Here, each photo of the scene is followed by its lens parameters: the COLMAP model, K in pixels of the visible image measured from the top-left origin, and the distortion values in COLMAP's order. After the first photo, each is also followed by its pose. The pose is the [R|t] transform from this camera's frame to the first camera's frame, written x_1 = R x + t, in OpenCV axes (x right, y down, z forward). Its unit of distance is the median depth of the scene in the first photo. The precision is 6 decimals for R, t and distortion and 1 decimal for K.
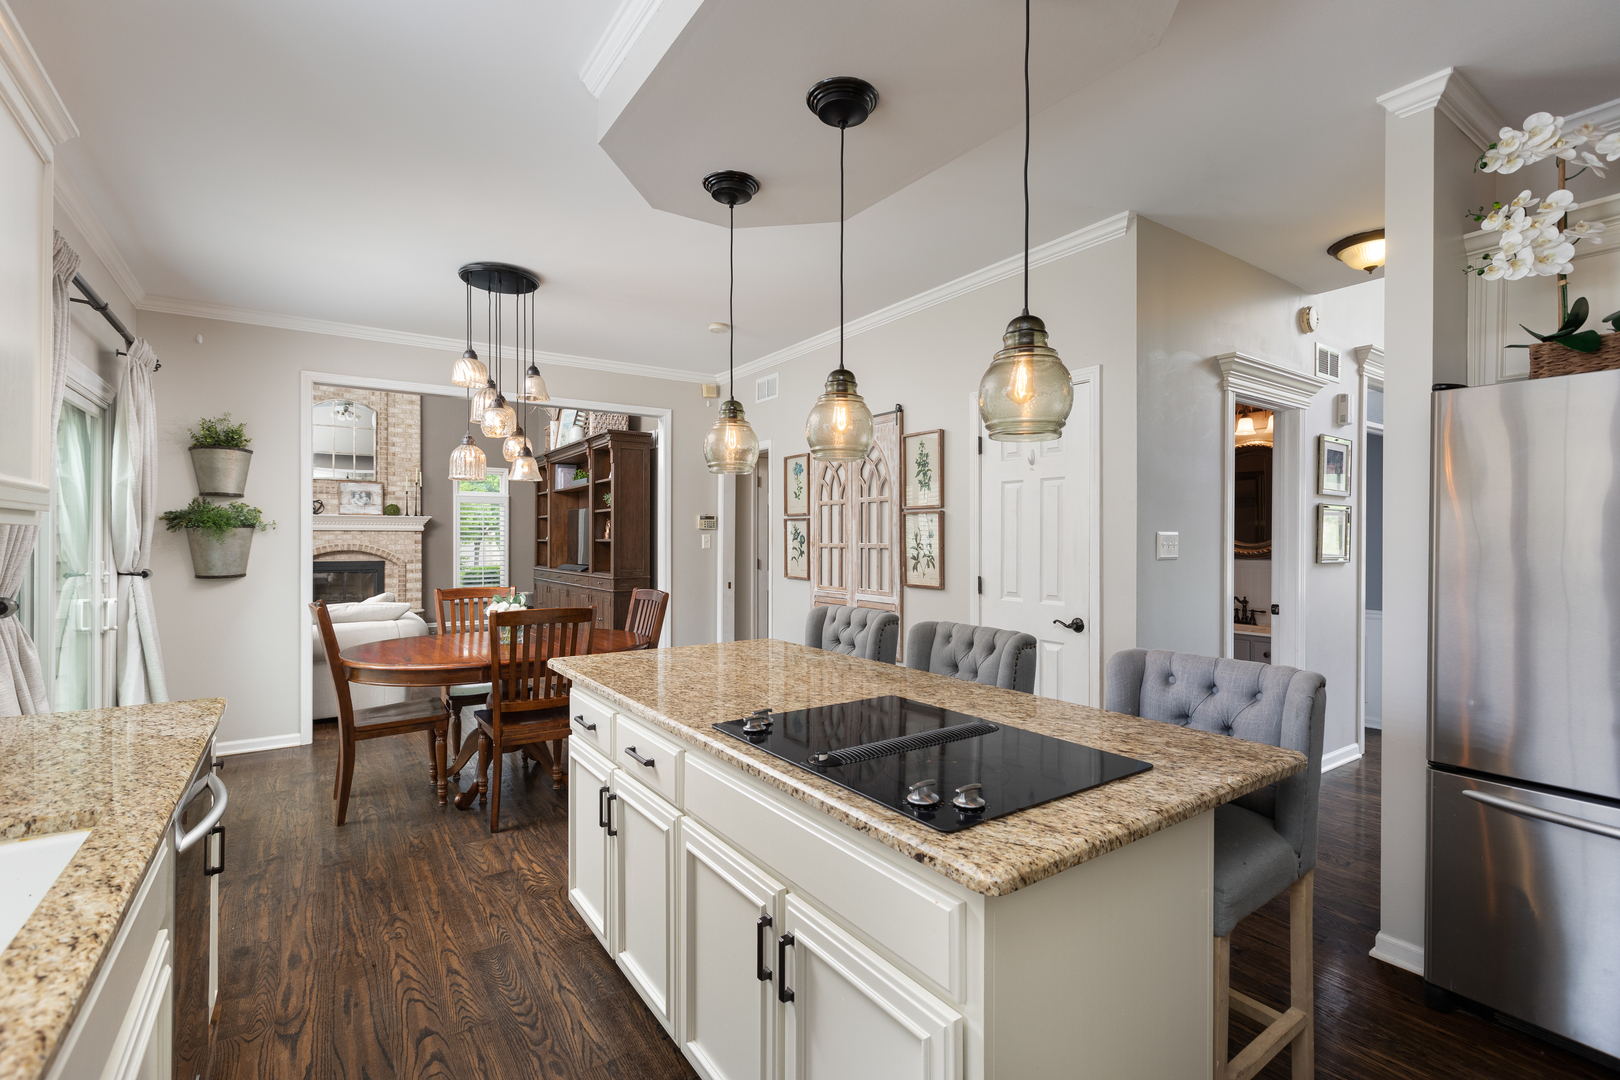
lens RADIAL K [[728.5, 0, 765.1], [0, 728.5, 535.1], [0, 0, 1]] dist [0.004516, -0.001403]
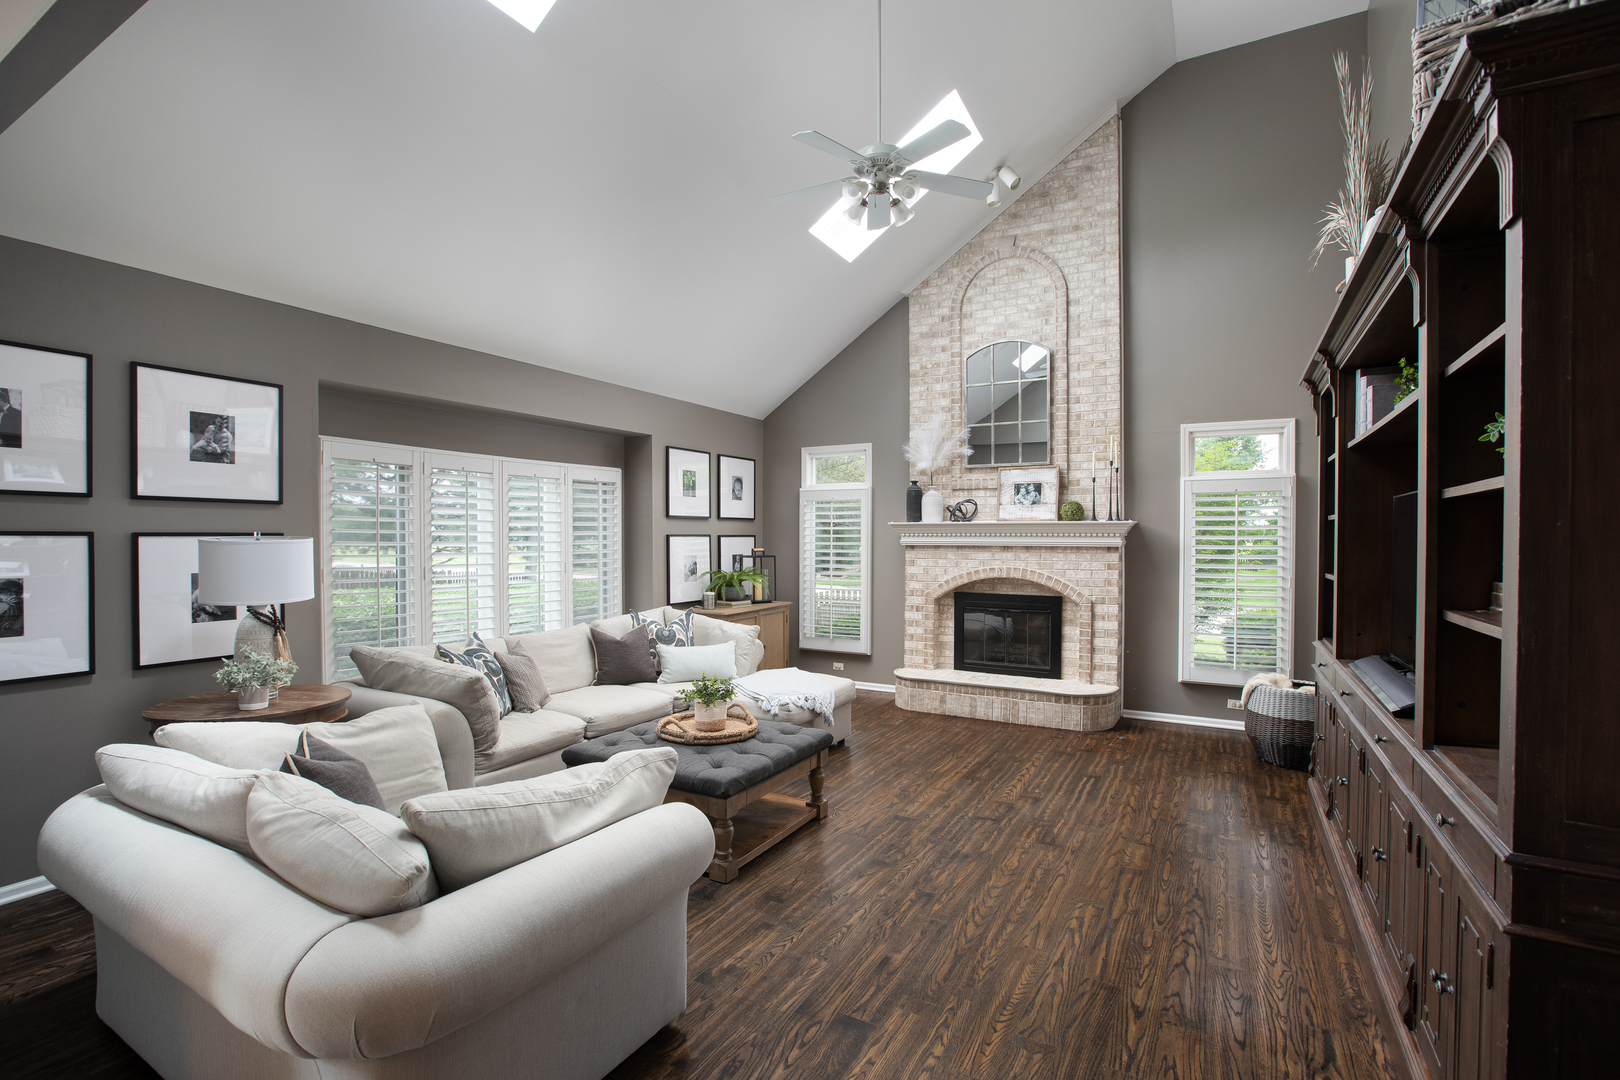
lens RADIAL K [[728.5, 0, 815.4], [0, 728.5, 546.4], [0, 0, 1]] dist [0.004516, -0.001403]
pose [[0.476787, 0.013552, -0.878914, -0.091220], [0.000731, 0.999875, 0.015814, -0.015994], [0.879018, -0.008182, 0.476718, 0.544566]]
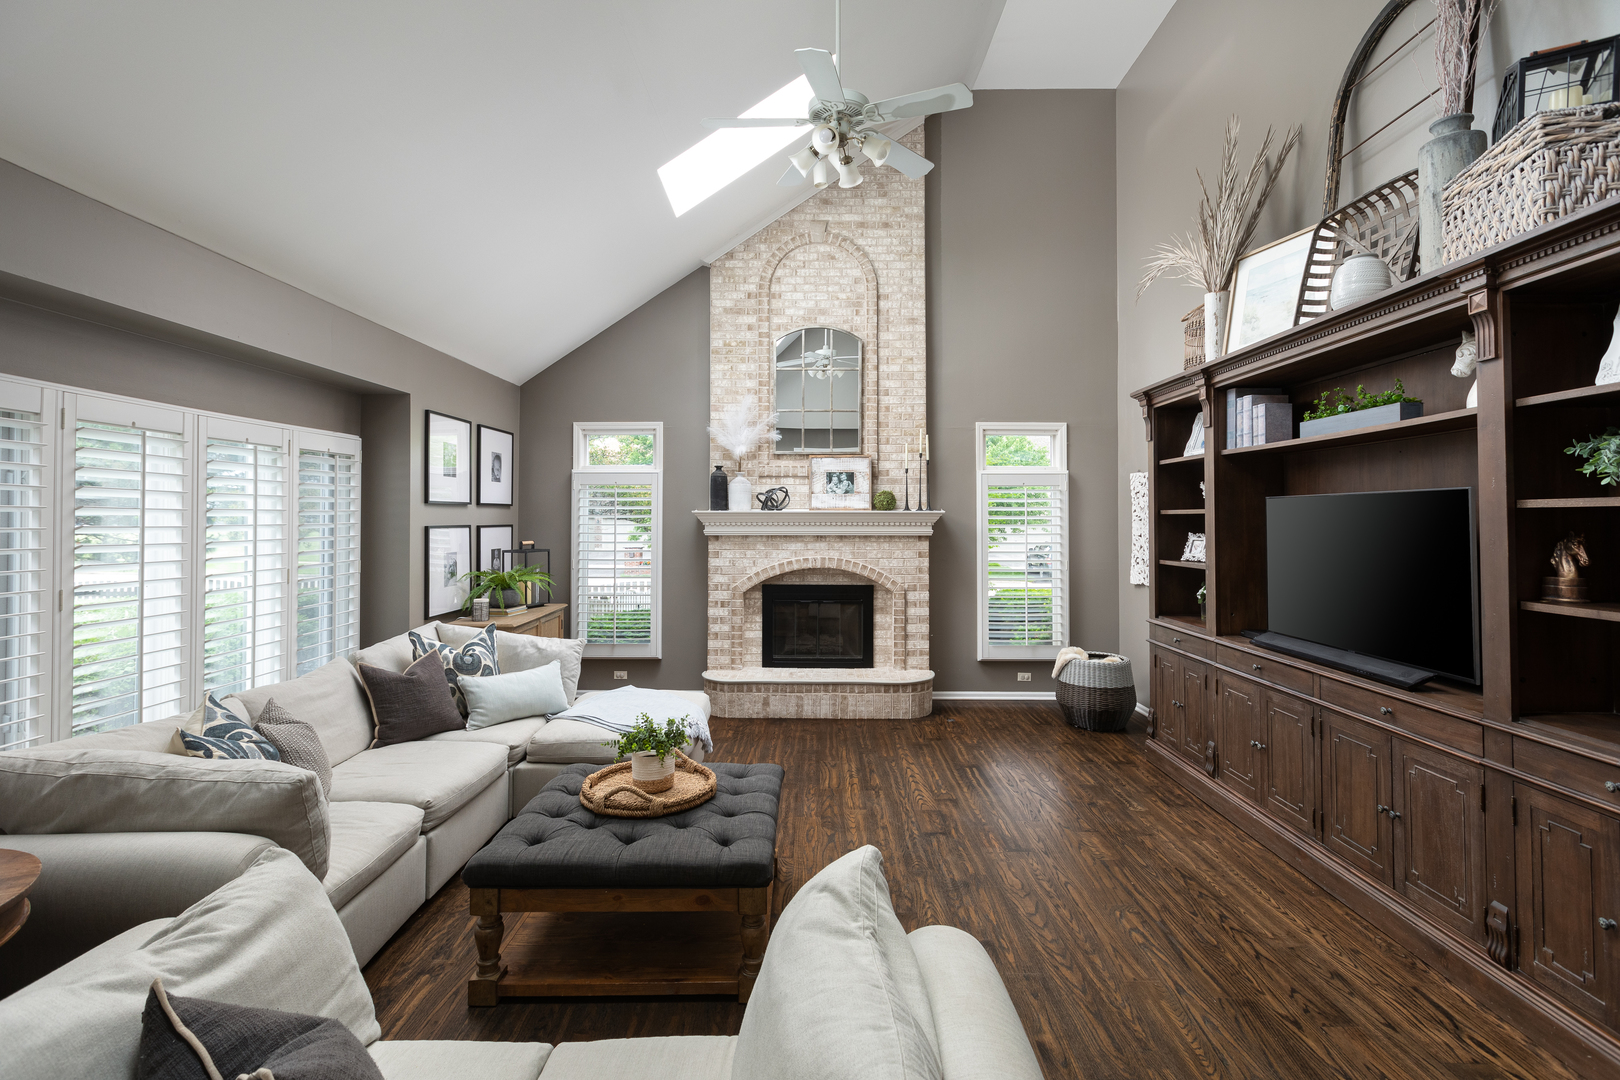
lens RADIAL K [[728.5, 0, 799.1], [0, 728.5, 512.0], [0, 0, 1]] dist [0.004516, -0.001403]
pose [[0.828727, -0.004809, -0.559633, -0.237625], [0.001315, 0.999977, -0.006645, -0.022167], [0.559652, 0.004770, 0.828714, 0.470929]]
